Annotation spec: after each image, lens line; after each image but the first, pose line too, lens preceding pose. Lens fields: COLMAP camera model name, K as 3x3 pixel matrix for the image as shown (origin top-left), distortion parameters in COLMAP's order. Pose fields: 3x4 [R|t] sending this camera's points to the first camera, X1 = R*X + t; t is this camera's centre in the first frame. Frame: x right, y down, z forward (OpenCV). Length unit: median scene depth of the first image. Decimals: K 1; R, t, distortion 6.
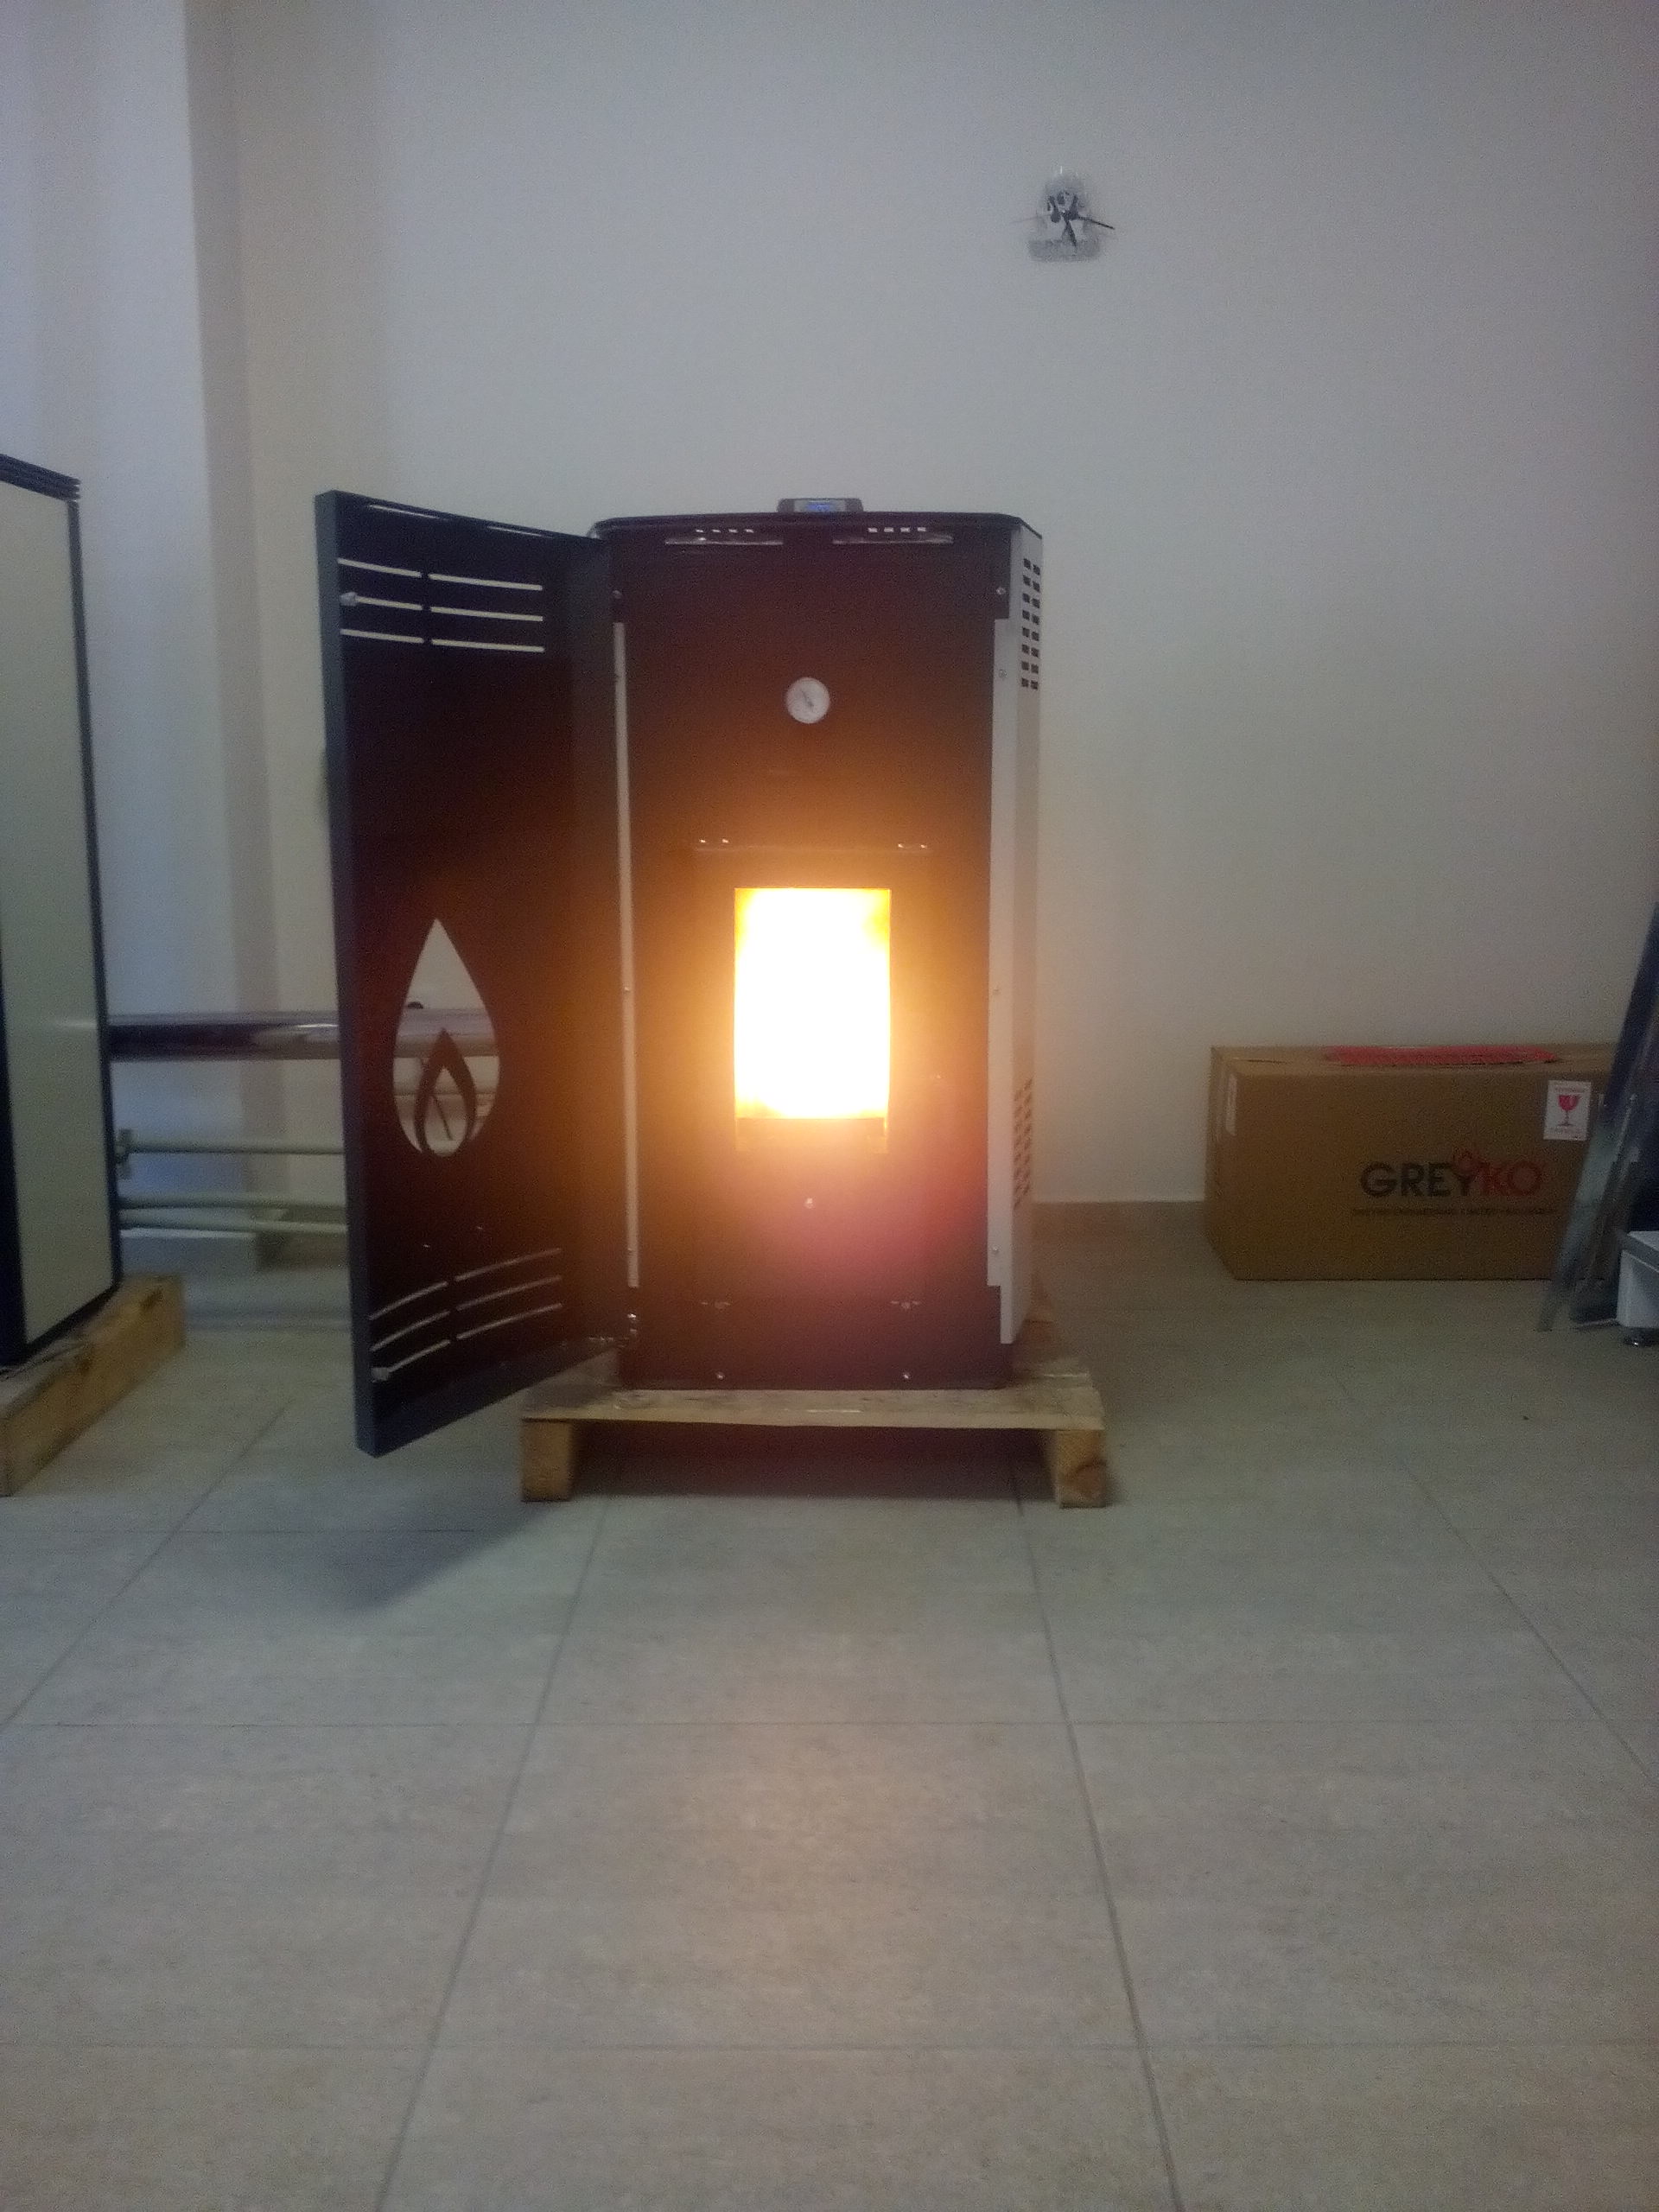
lens RADIAL K [[1716.6, 0, 831.5], [0, 1716.6, 1162.9], [0, 0, 1]] dist [0.012688, -0.058165]
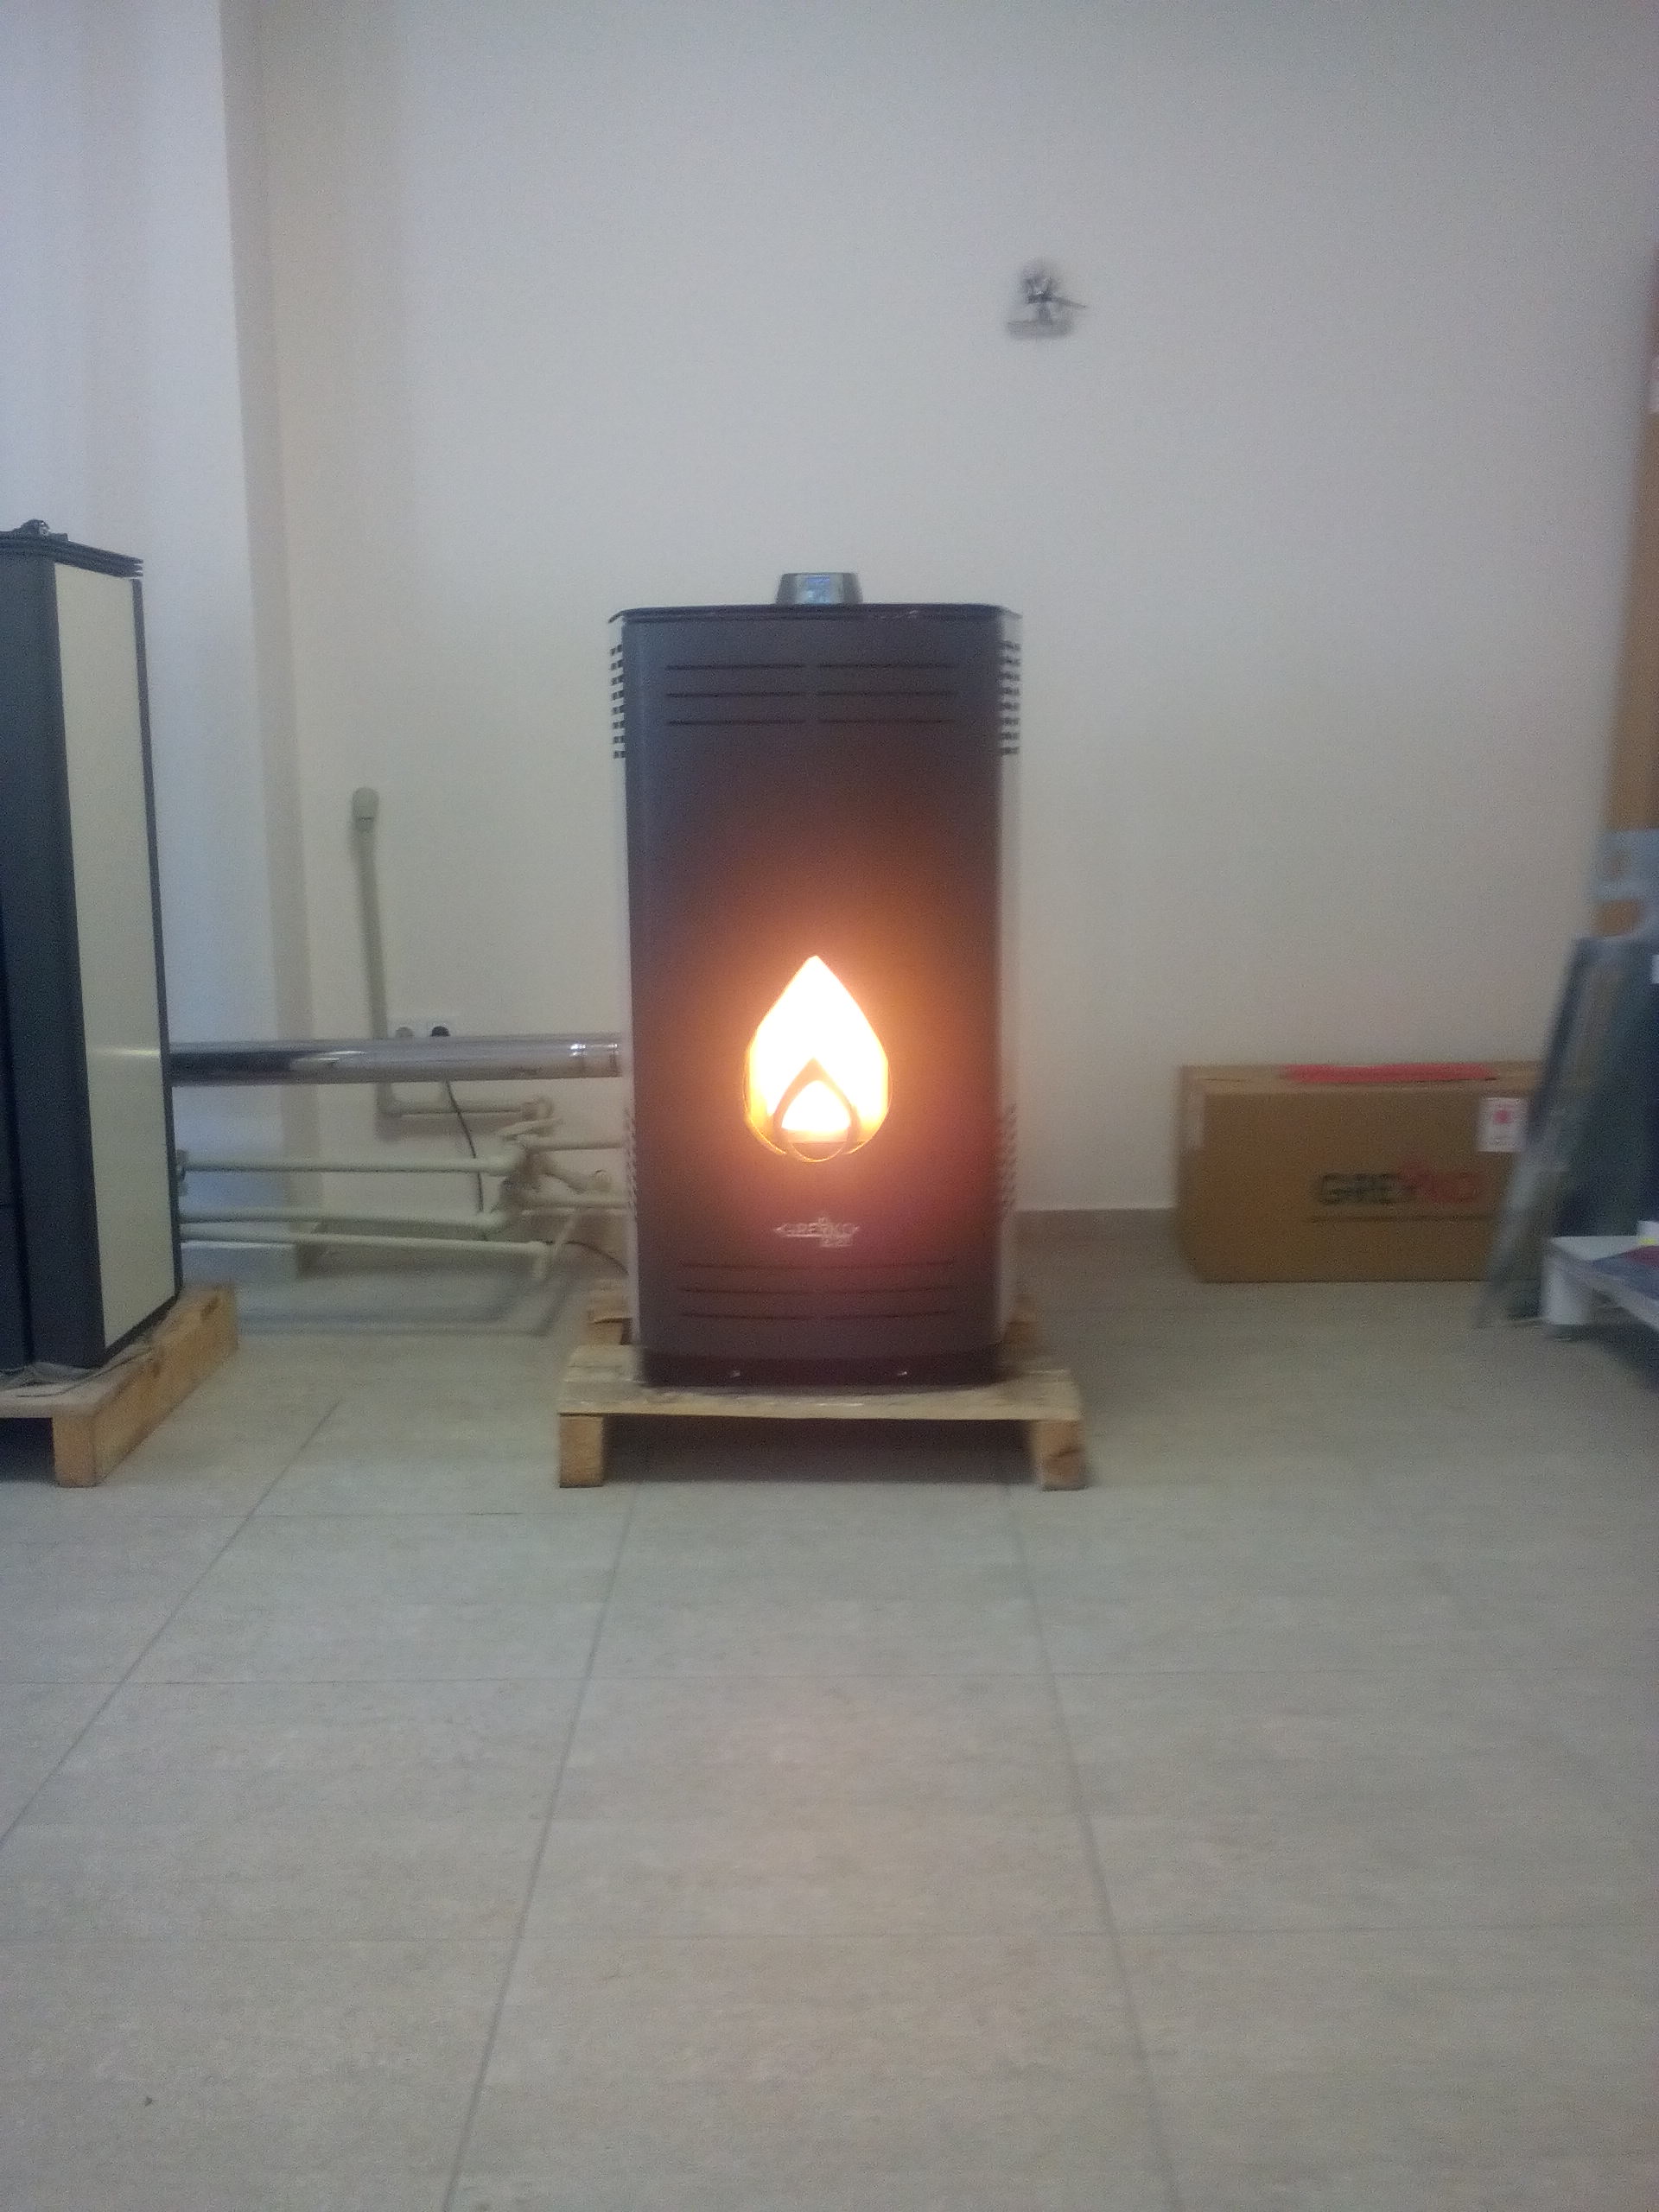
lens RADIAL K [[1913.3, 0, 829.5], [0, 1913.3, 1106.0], [0, 0, 1]] dist [-0.012840, -0.005190]
pose [[0.999732, -0.003100, 0.022947, -0.031347], [0.003487, 0.999851, -0.016882, -0.027730], [-0.022891, 0.016957, 0.999594, -0.237321]]
